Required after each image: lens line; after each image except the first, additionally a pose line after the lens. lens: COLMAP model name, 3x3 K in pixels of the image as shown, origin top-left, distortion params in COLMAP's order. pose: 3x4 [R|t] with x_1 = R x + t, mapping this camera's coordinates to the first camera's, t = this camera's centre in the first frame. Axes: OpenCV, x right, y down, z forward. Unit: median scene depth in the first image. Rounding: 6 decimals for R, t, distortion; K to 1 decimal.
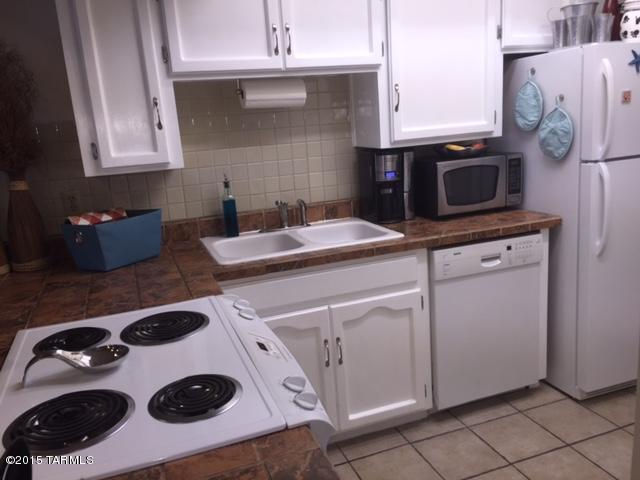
lens RADIAL K [[553.3, 0, 320.0], [0, 553.3, 239.7], [0, 0, 1]] dist [0.049746, -0.035862]
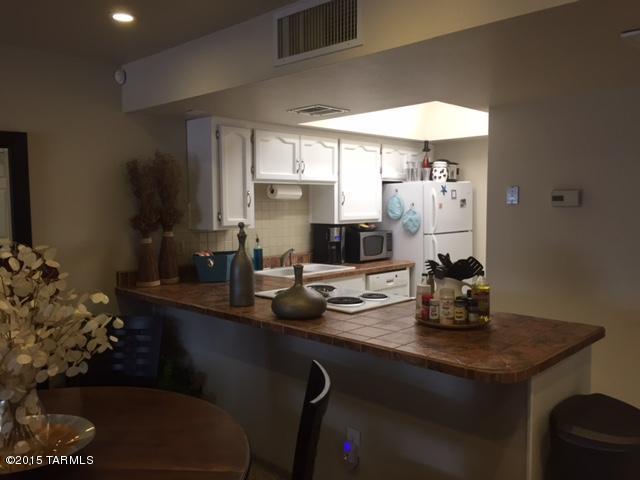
lens RADIAL K [[553.3, 0, 319.9], [0, 553.3, 240.0], [0, 0, 1]] dist [0.049746, -0.035862]
pose [[0.897256, 0.033090, 0.440269, -0.770564], [0.044635, 0.985280, -0.165017, 0.199602], [-0.439249, 0.167714, 0.882571, -0.638073]]
